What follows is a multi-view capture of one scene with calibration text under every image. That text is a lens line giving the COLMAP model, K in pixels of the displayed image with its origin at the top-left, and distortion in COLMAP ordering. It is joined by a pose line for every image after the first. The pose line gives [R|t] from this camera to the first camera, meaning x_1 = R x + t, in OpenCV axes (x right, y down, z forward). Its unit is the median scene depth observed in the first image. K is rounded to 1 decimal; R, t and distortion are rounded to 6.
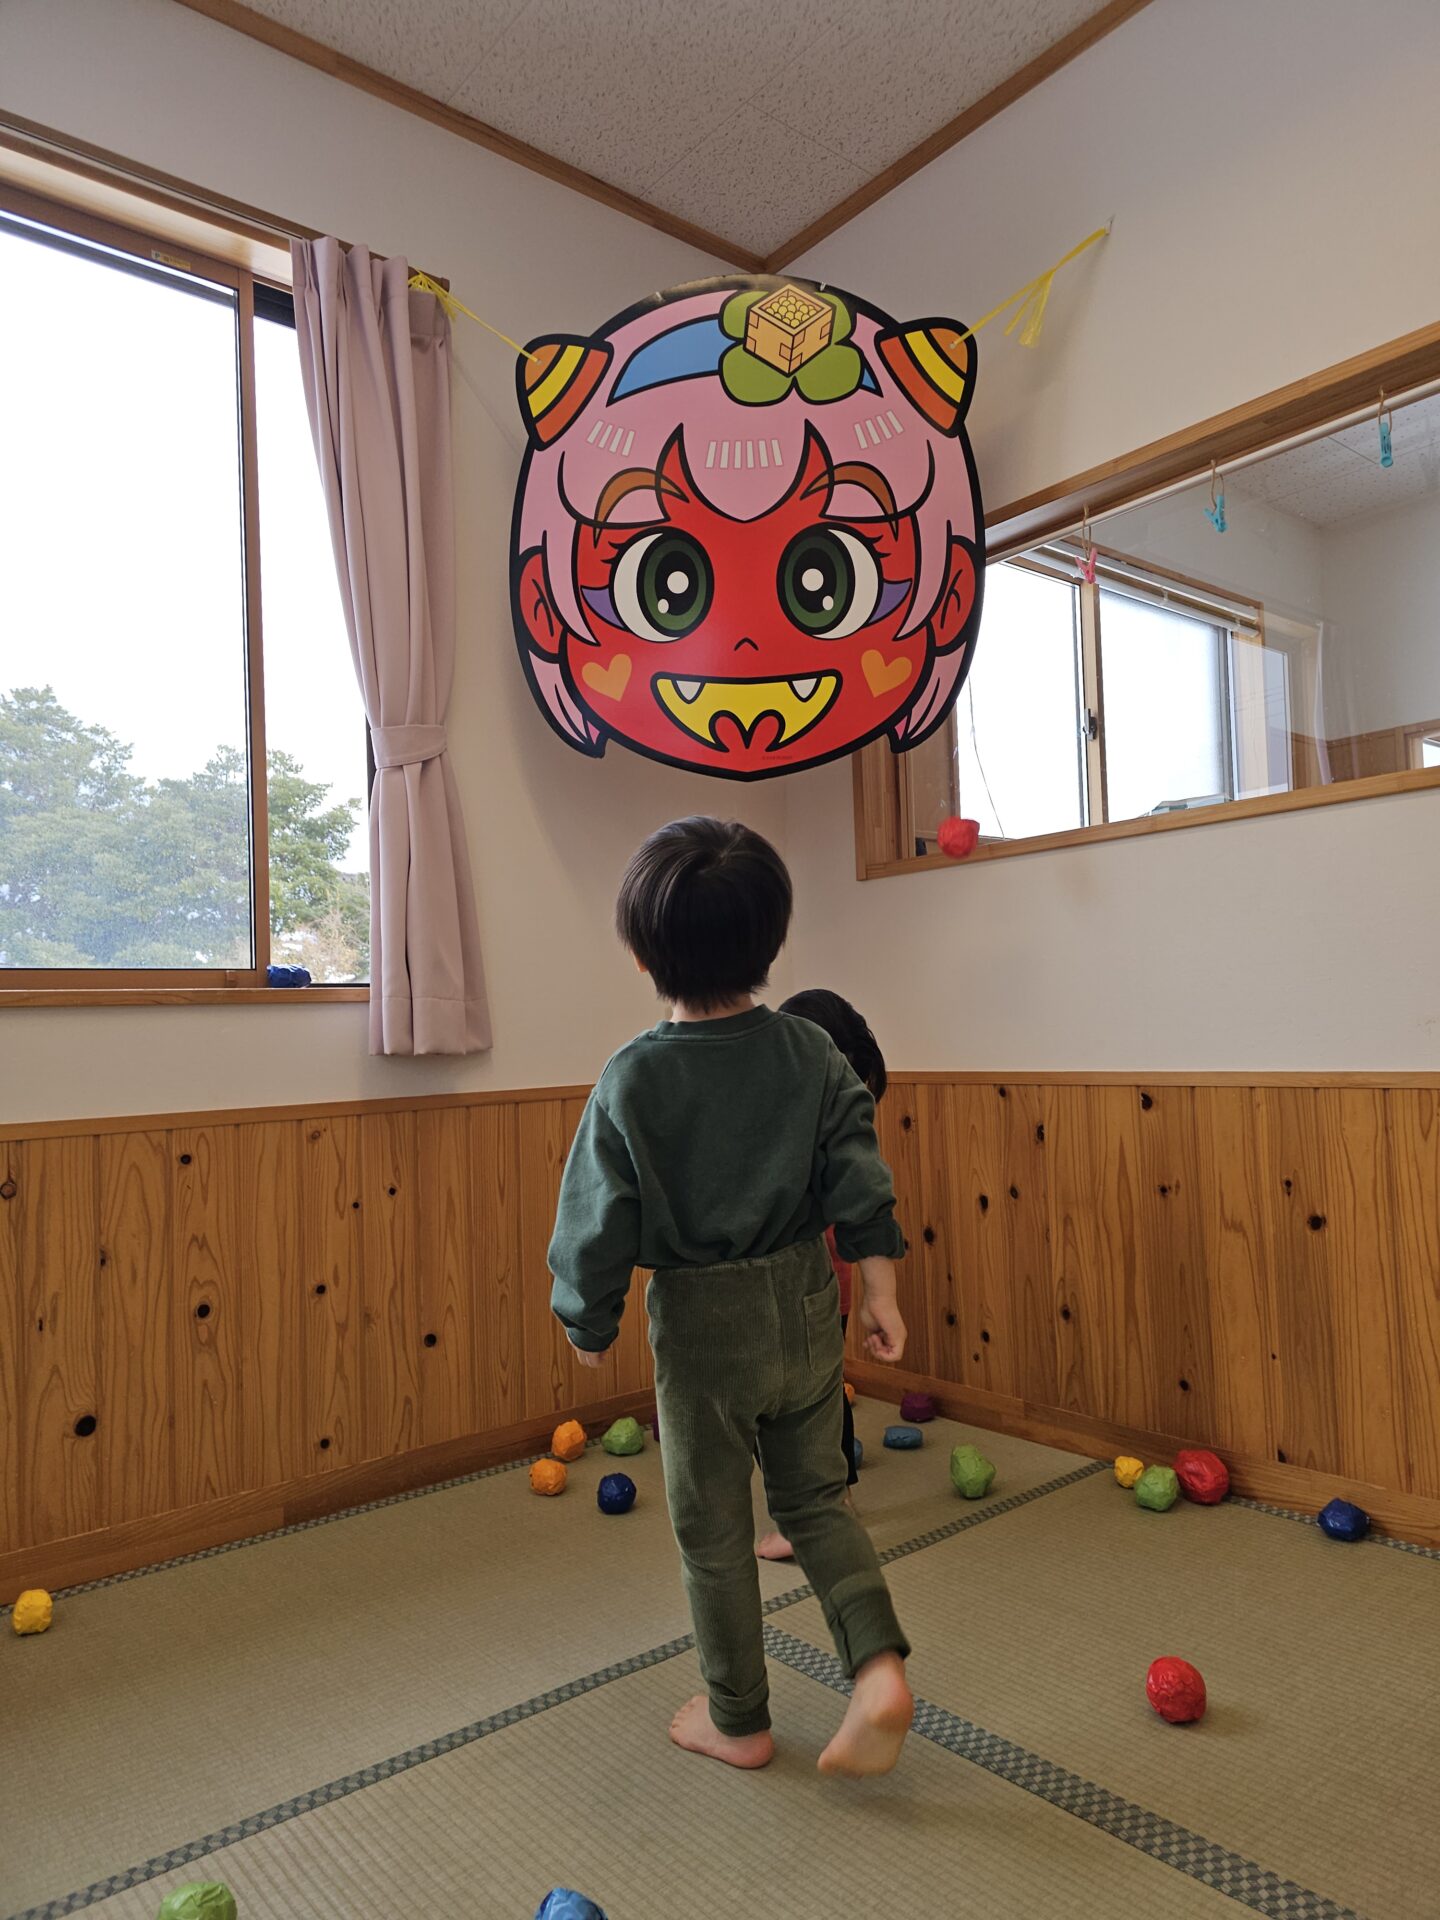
lens RADIAL K [[1292.1, 0, 725.2], [0, 1292.1, 998.9], [0, 0, 1]] dist [0.091874, -0.081720]
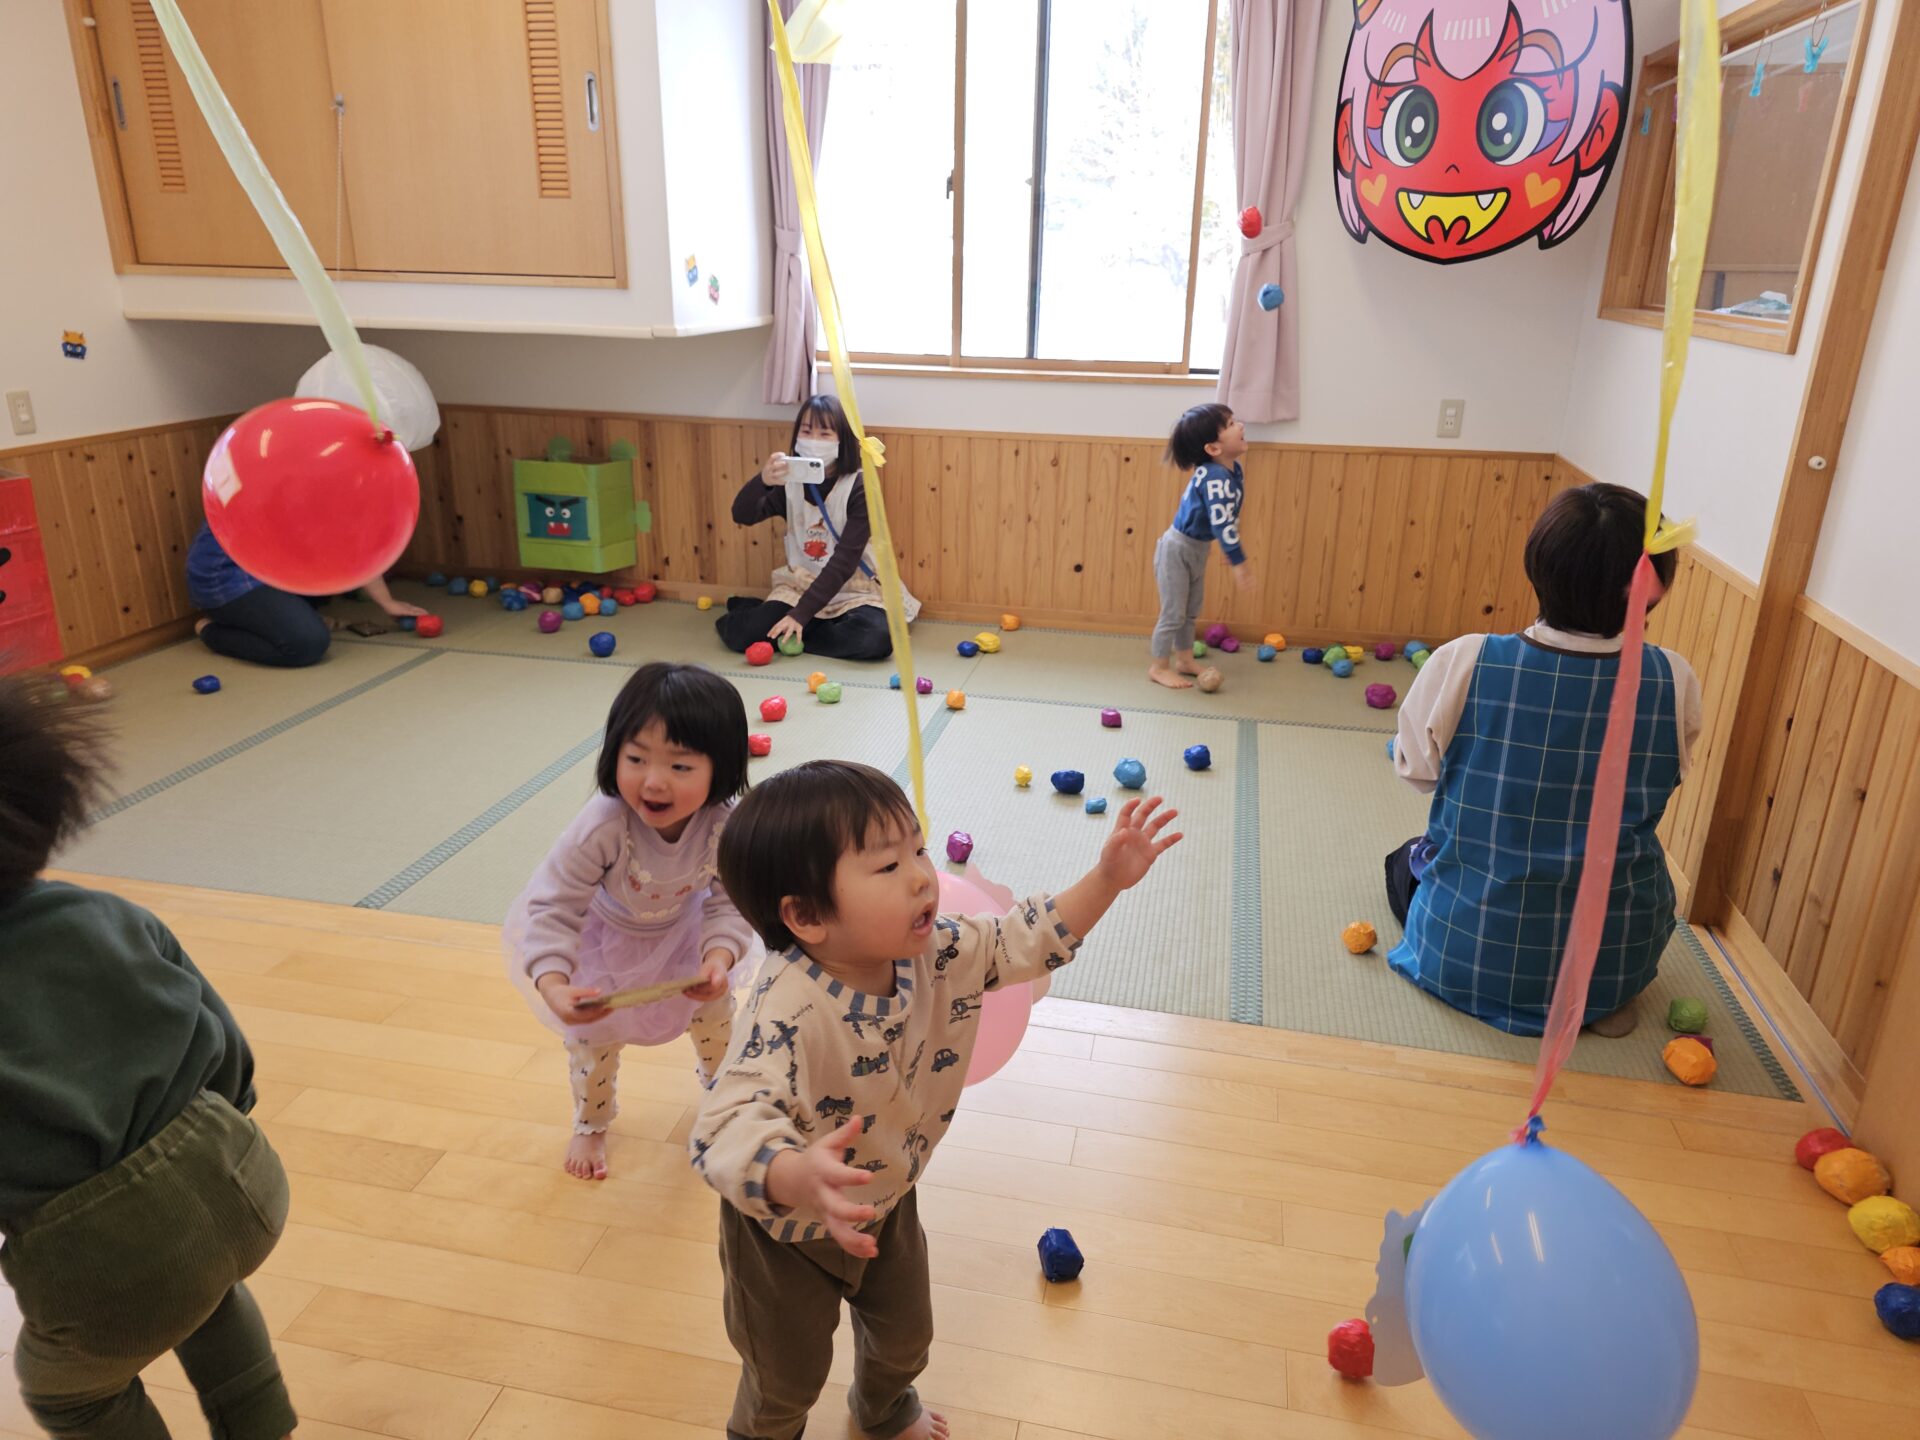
lens RADIAL K [[1292.1, 0, 956.7], [0, 1292.1, 734.1], [0, 0, 1]] dist [0.091874, -0.081720]
pose [[0.604856, 0.328964, -0.725211, 0.982062], [-0.007726, 0.913068, 0.407734, -0.293749], [0.796297, -0.241018, 0.554817, -0.446159]]
